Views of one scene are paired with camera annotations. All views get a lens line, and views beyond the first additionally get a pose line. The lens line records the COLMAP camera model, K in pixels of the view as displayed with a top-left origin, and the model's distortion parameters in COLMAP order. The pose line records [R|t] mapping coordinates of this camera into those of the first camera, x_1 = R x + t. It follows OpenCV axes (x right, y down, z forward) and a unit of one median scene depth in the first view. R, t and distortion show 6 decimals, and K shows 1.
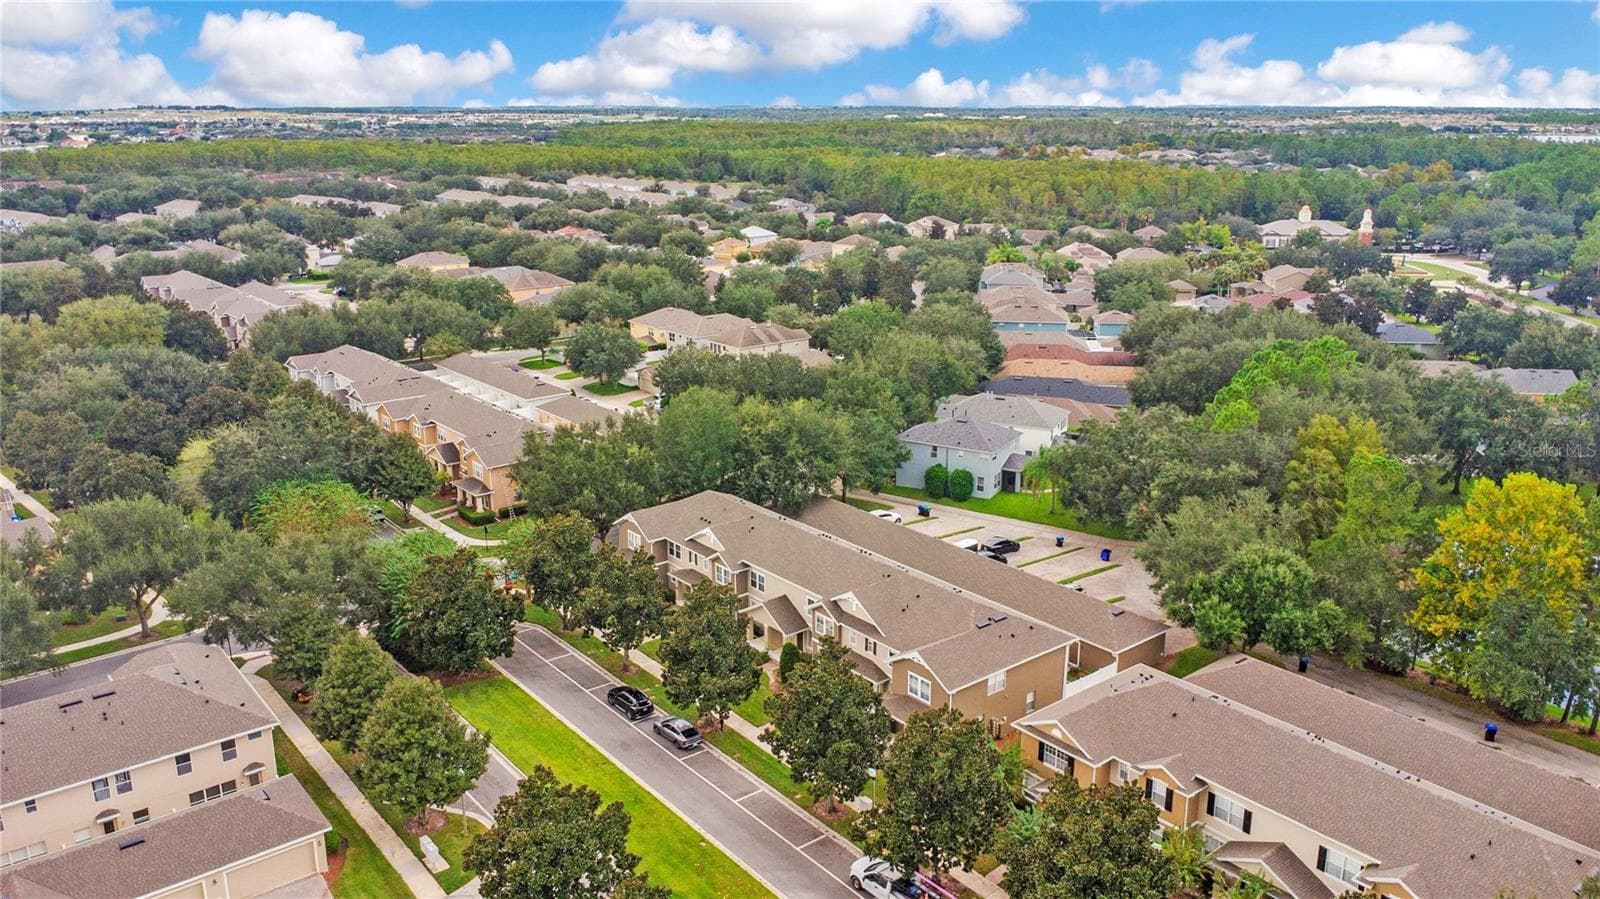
lens RADIAL K [[1224.8, 0, 802.2], [0, 1224.8, 367.0], [0, 0, 1]] dist [0.005059, -0.001154]
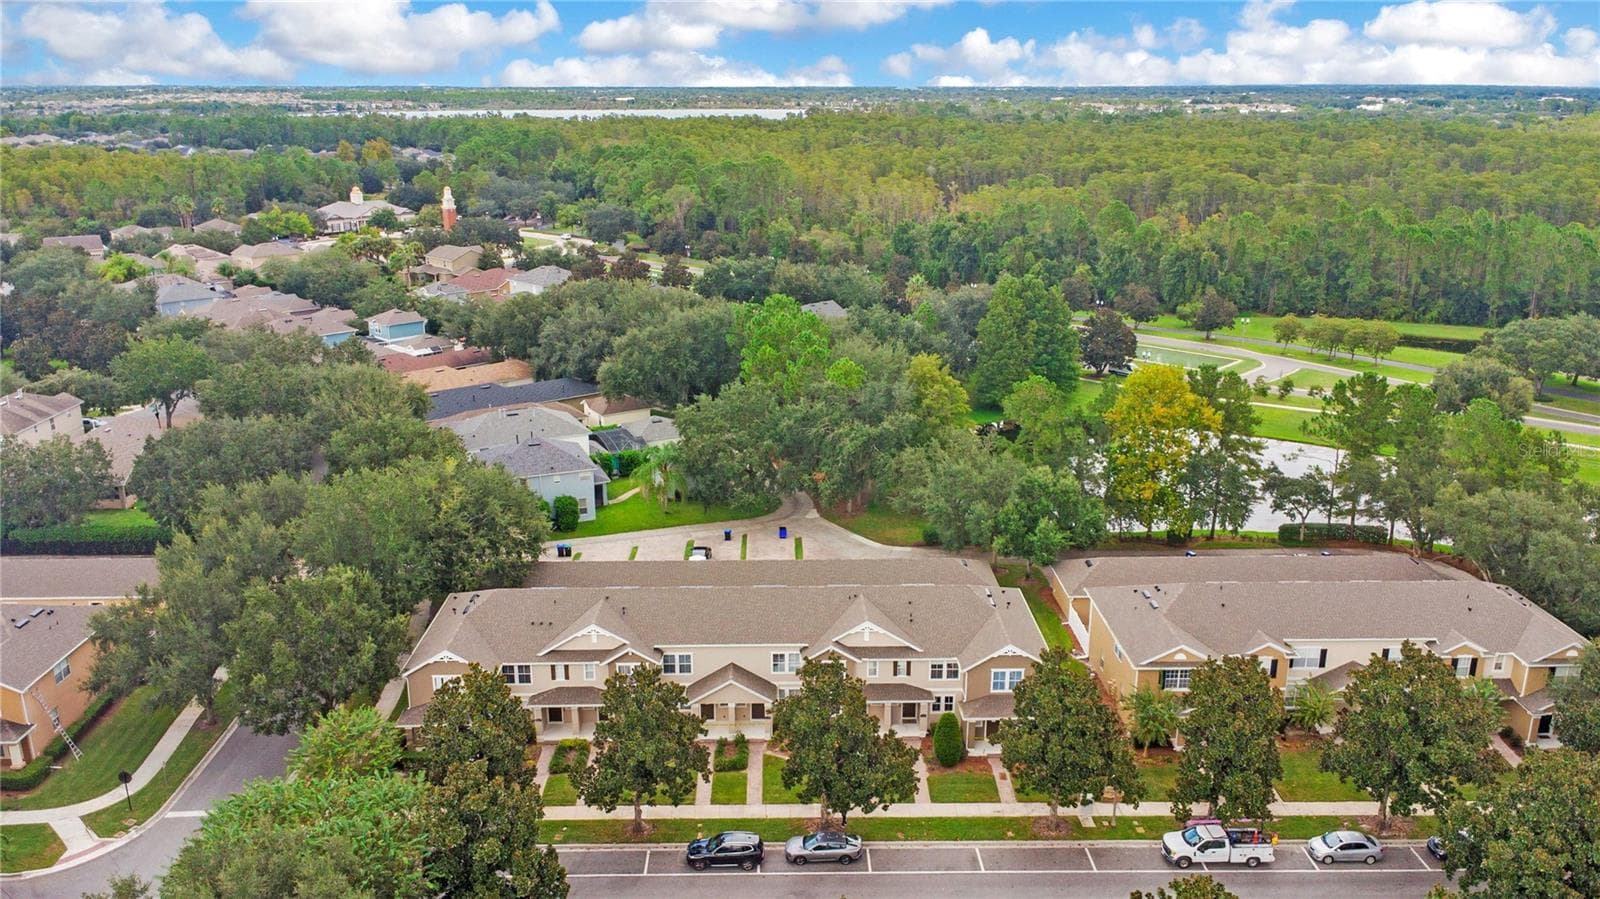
lens RADIAL K [[1247.7, 0, 798.2], [0, 1247.7, 339.5], [0, 0, 1]] dist [0.001159, 0.000977]
pose [[0.614266, -0.159022, 0.772910, -0.581850], [0.165167, 0.983698, 0.071125, -0.083365], [-0.771620, 0.083969, 0.630517, 0.375924]]
